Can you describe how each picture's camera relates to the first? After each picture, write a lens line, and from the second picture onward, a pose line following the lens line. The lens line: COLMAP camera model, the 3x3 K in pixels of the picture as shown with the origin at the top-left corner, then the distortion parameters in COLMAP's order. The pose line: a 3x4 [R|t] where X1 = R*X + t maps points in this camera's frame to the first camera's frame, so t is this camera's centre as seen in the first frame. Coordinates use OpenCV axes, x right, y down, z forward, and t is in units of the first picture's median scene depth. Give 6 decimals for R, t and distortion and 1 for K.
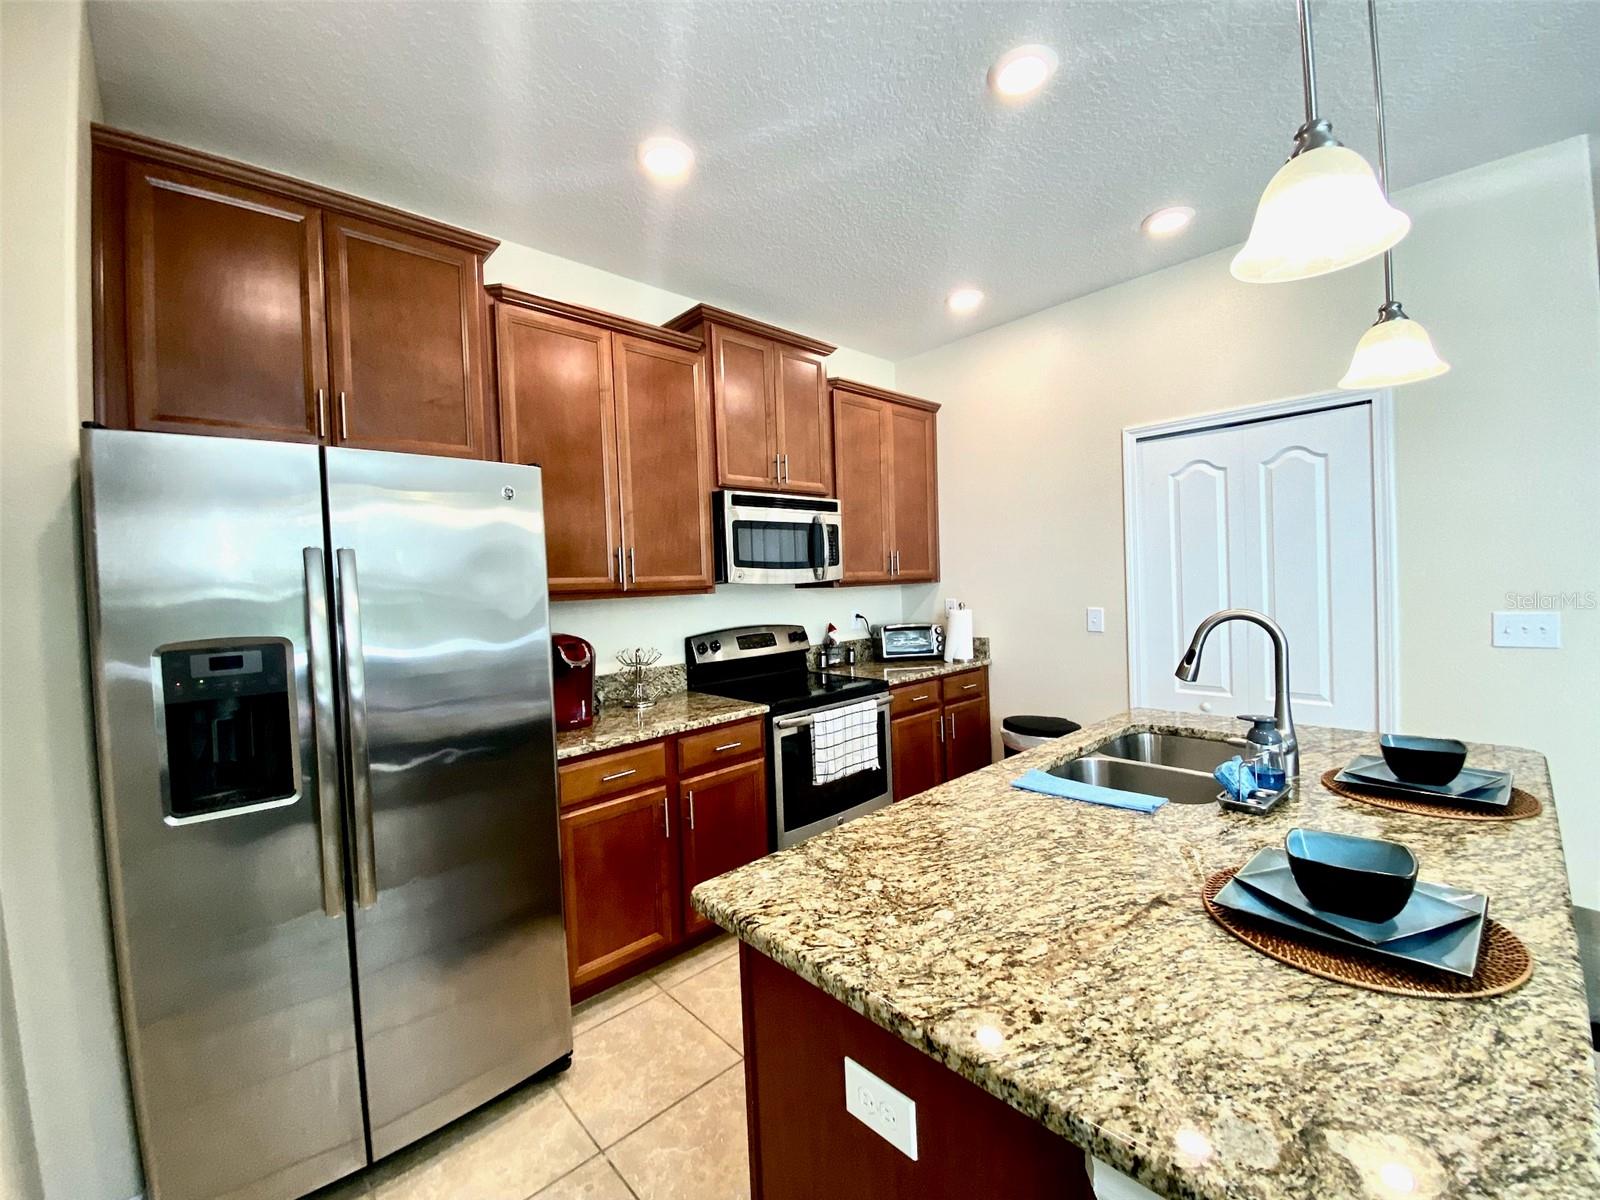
lens RADIAL K [[646.9, 0, 799.3], [0, 646.9, 596.7], [0, 0, 1]] dist [0.001455, 0.000065]
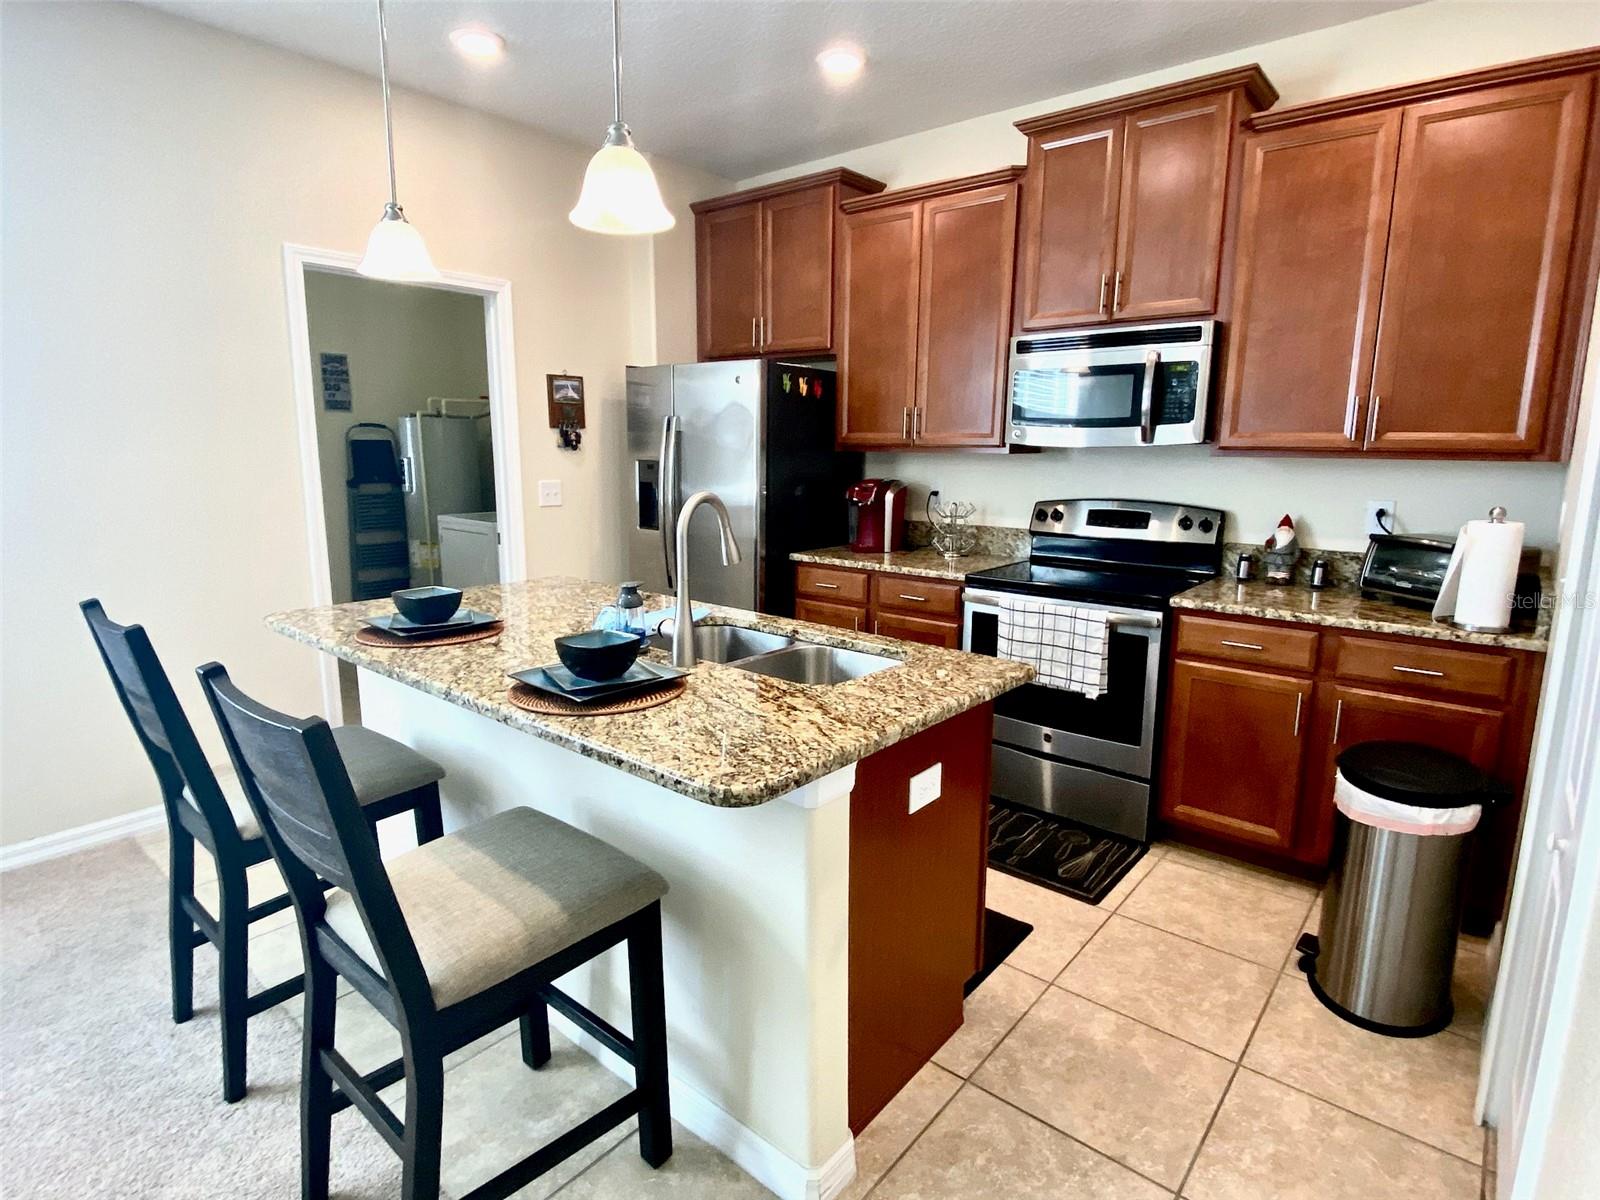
lens RADIAL K [[846.2, 0, 800.0], [0, 846.2, 600.0], [0, 0, 1]] dist [0.003275, 0.000310]
pose [[0.117061, 0.218124, -0.968875, 1.002635], [-0.036054, 0.975873, 0.215343, -0.047879], [0.992470, 0.009723, 0.122101, 0.529291]]
